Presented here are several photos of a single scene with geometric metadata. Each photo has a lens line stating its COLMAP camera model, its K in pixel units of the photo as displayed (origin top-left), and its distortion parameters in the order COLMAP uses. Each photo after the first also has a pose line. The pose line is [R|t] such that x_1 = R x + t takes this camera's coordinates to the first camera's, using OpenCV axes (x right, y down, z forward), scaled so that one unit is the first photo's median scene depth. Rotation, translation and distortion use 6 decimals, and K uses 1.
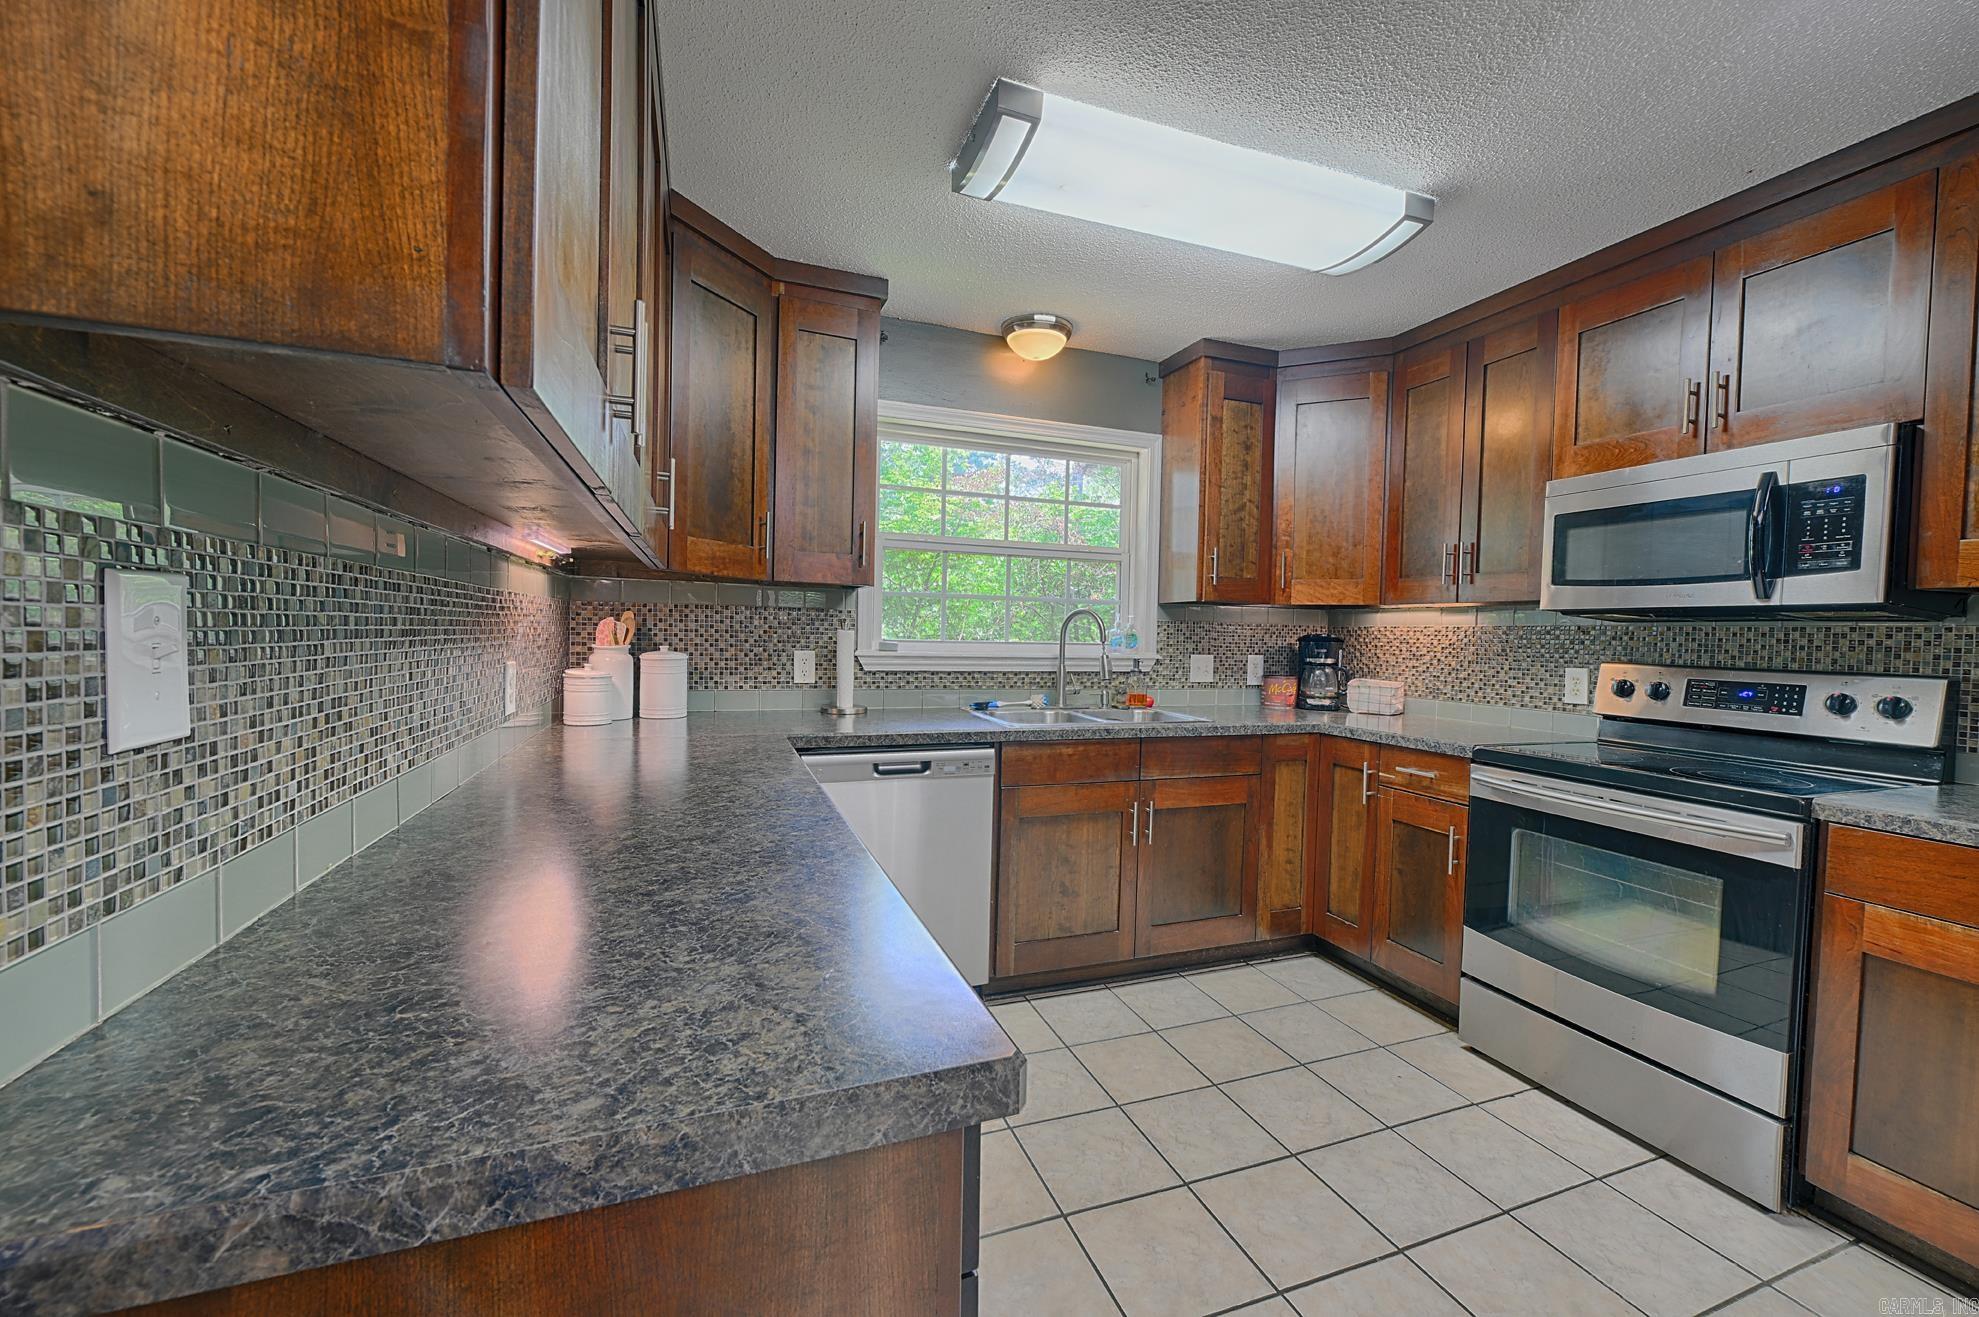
lens RADIAL K [[780.4, 0, 995.5], [0, 780.4, 657.7], [0, 0, 1]] dist [-0.000164, -0.000326]
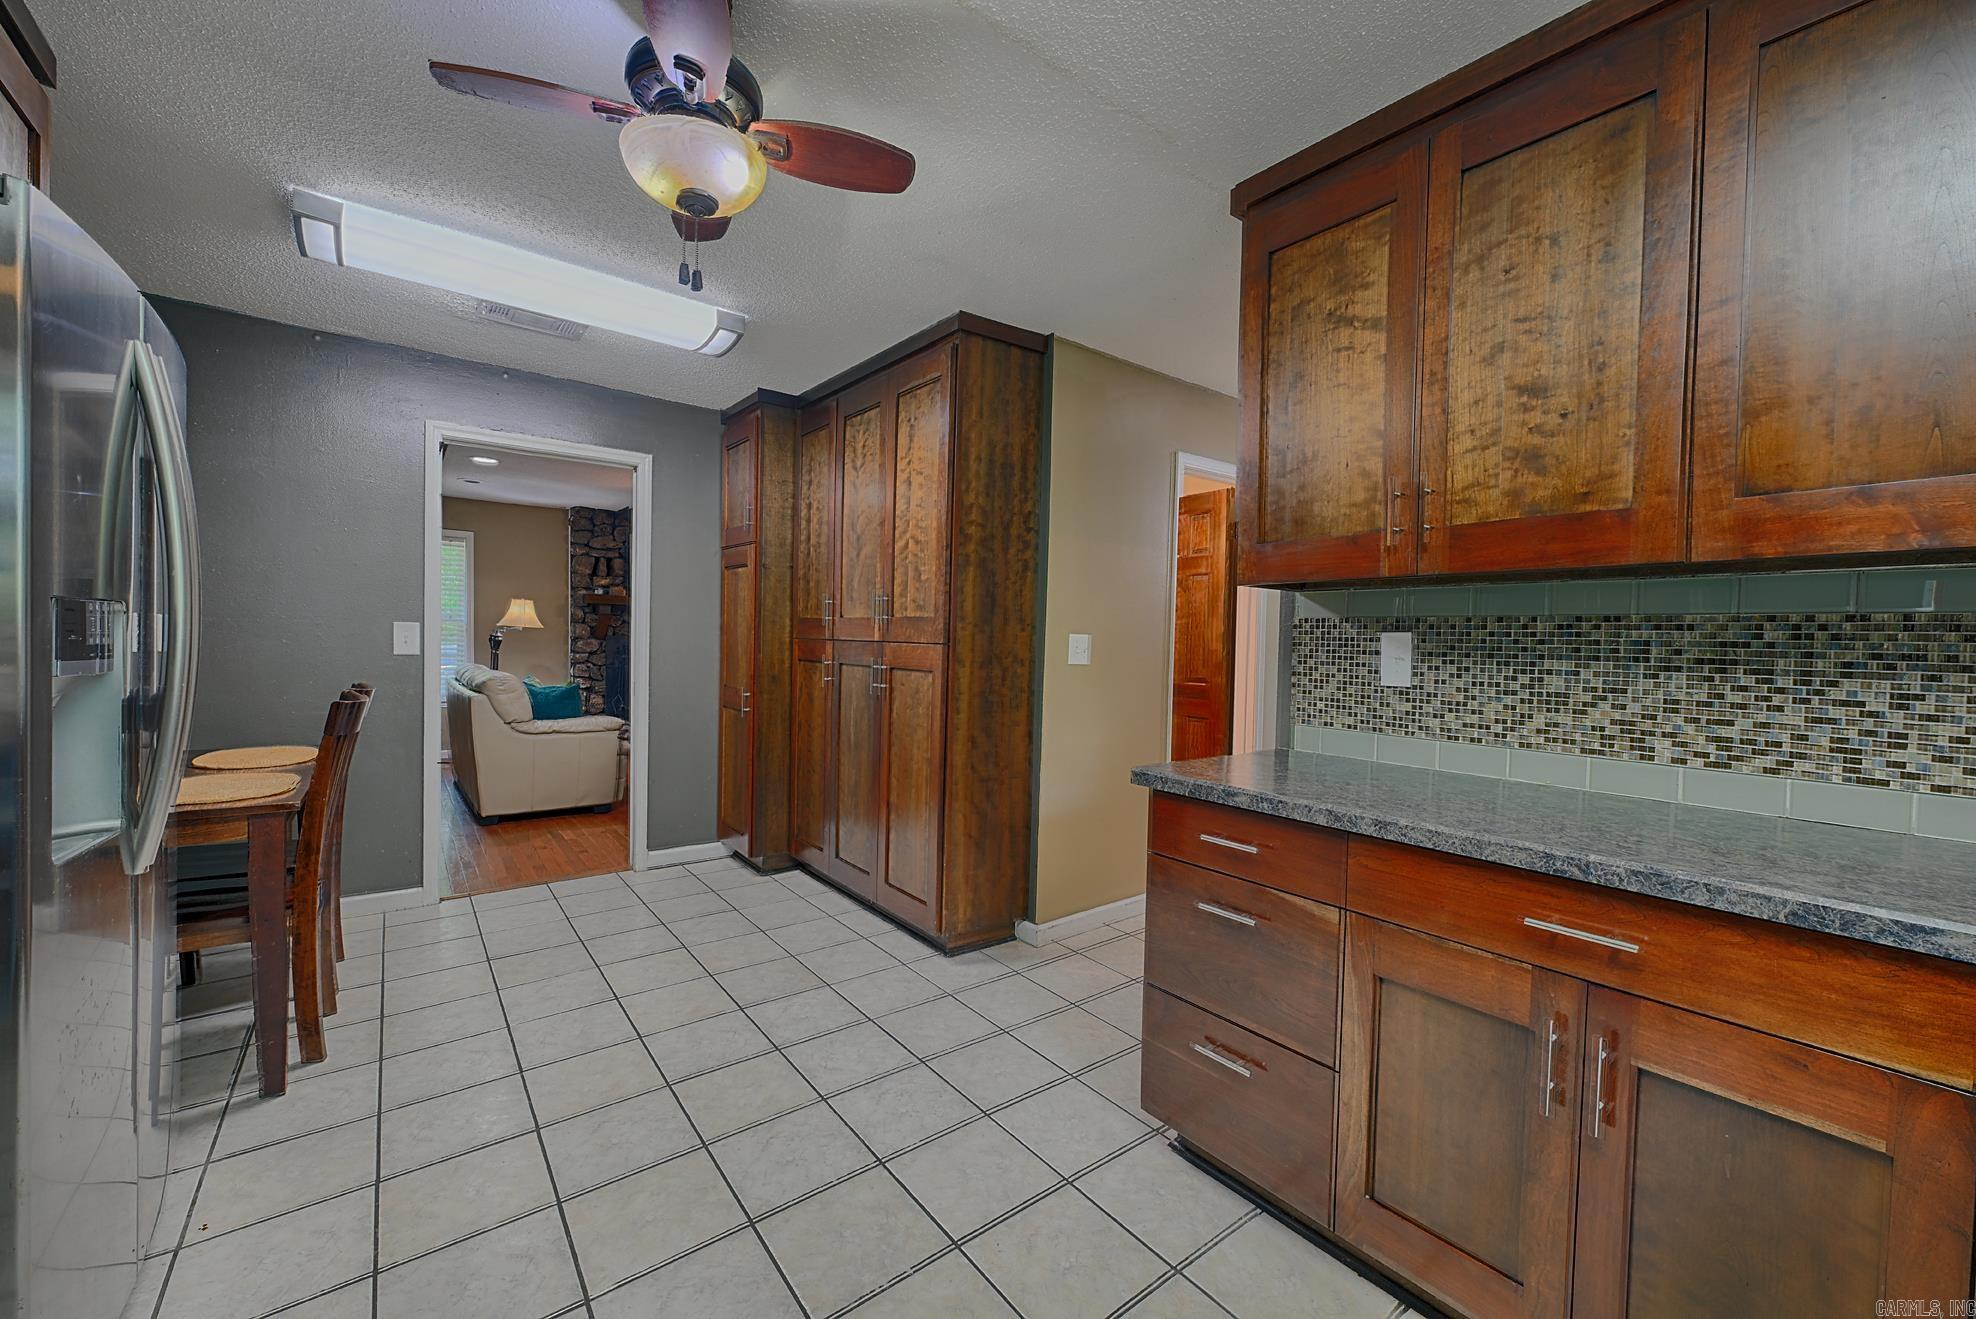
lens RADIAL K [[773.1, 0, 1001.7], [0, 773.1, 653.5], [0, 0, 1]] dist [-0.000346, -0.000700]
pose [[-0.953696, -0.034228, -0.298818, 0.451767], [-0.049727, 0.997775, 0.044419, -0.026478], [0.296633, 0.057222, -0.953276, 1.137172]]
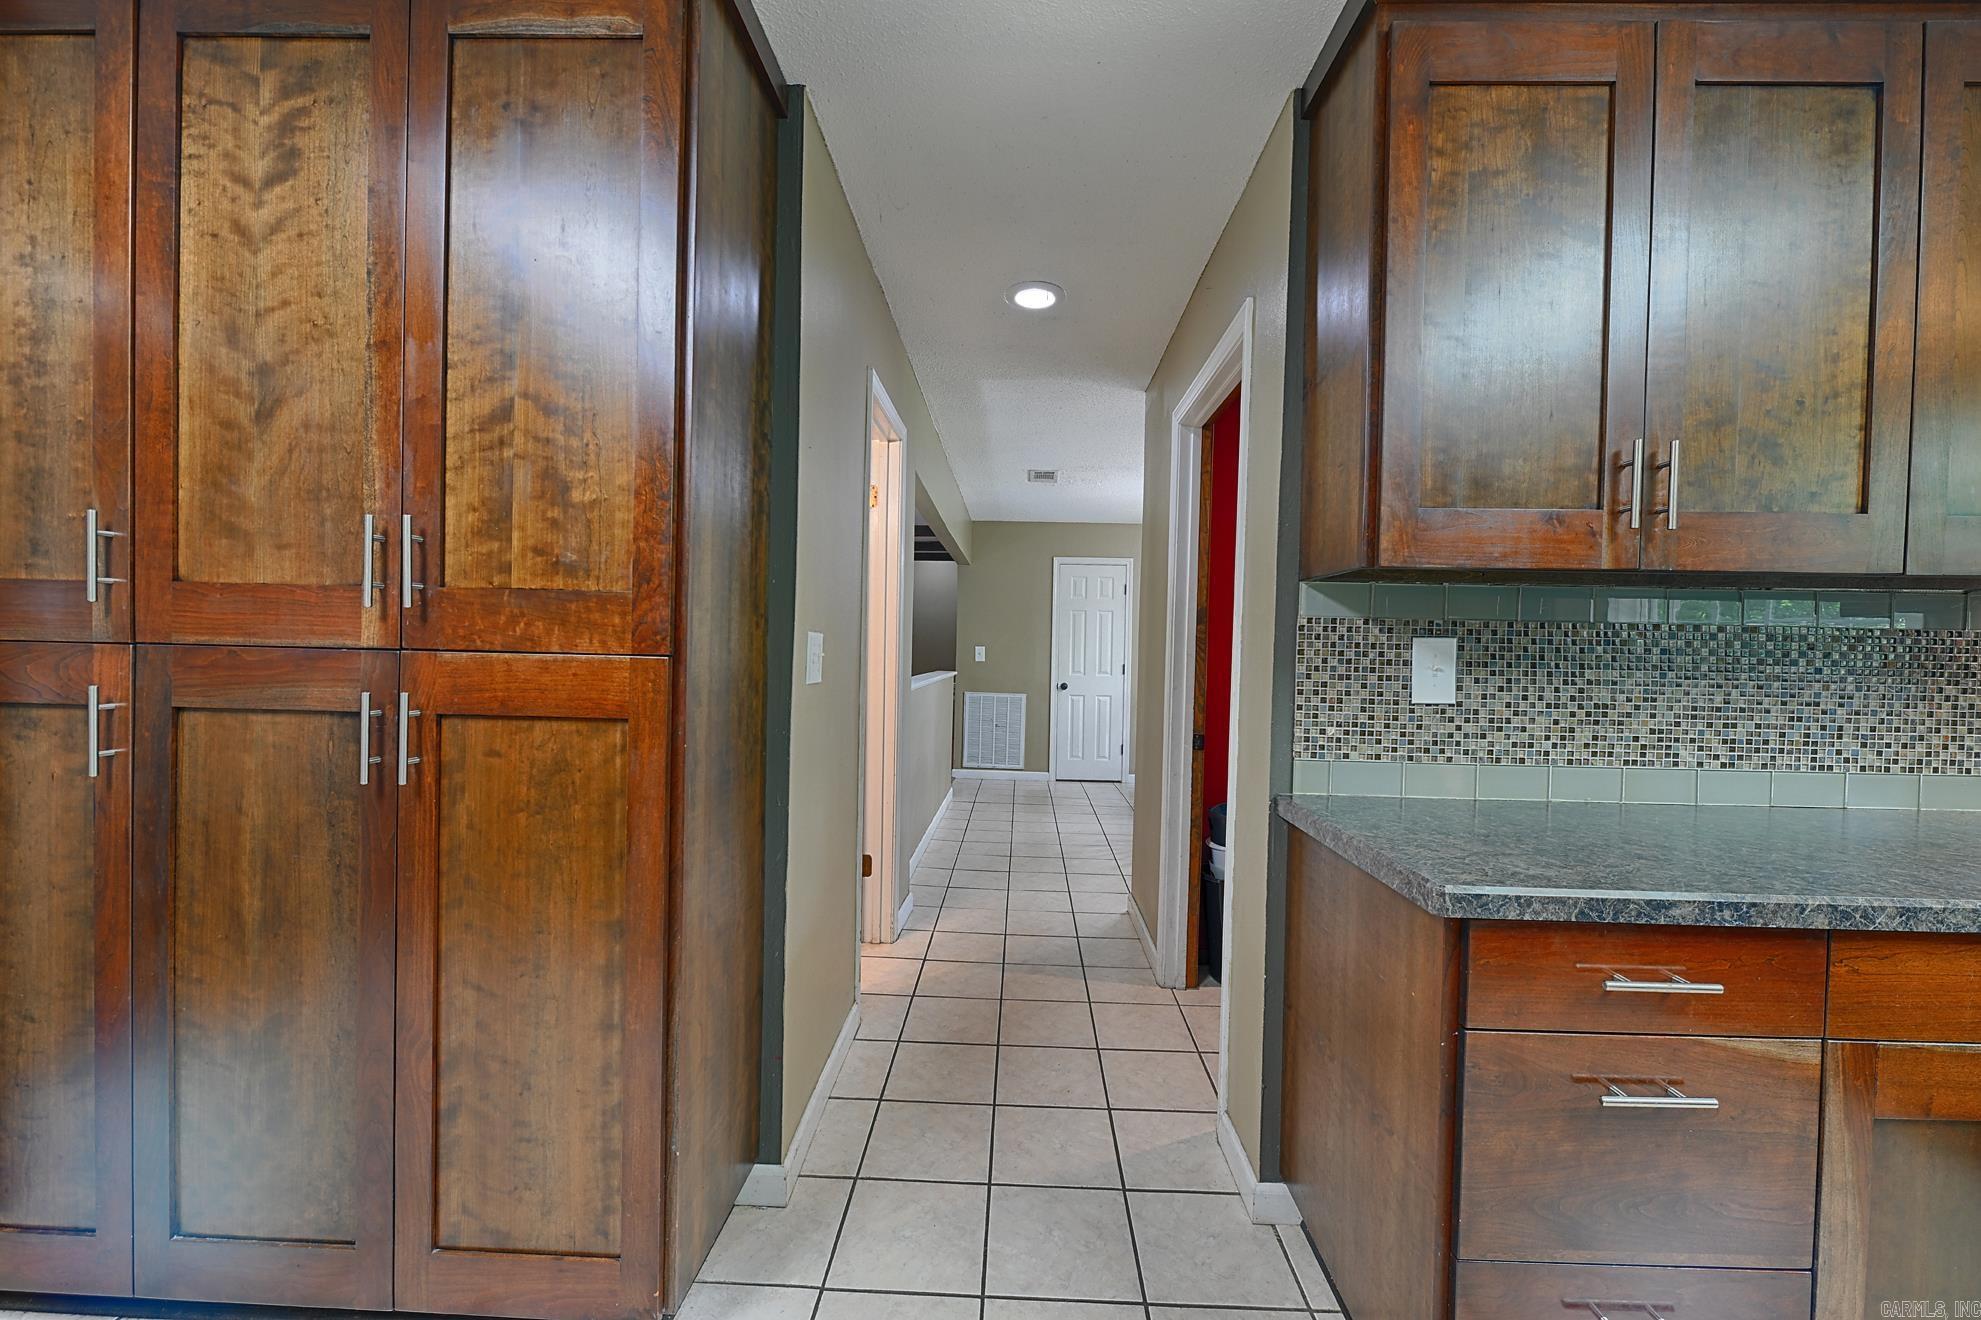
lens RADIAL K [[775.1, 0, 991.8], [0, 775.1, 657.4], [0, 0, 1]] dist [-0.000346, -0.000700]
pose [[-0.384801, -0.014488, -0.922886, 0.609356], [-0.058576, 0.998245, 0.008753, 0.006617], [0.921139, 0.057427, -0.384974, 0.202548]]
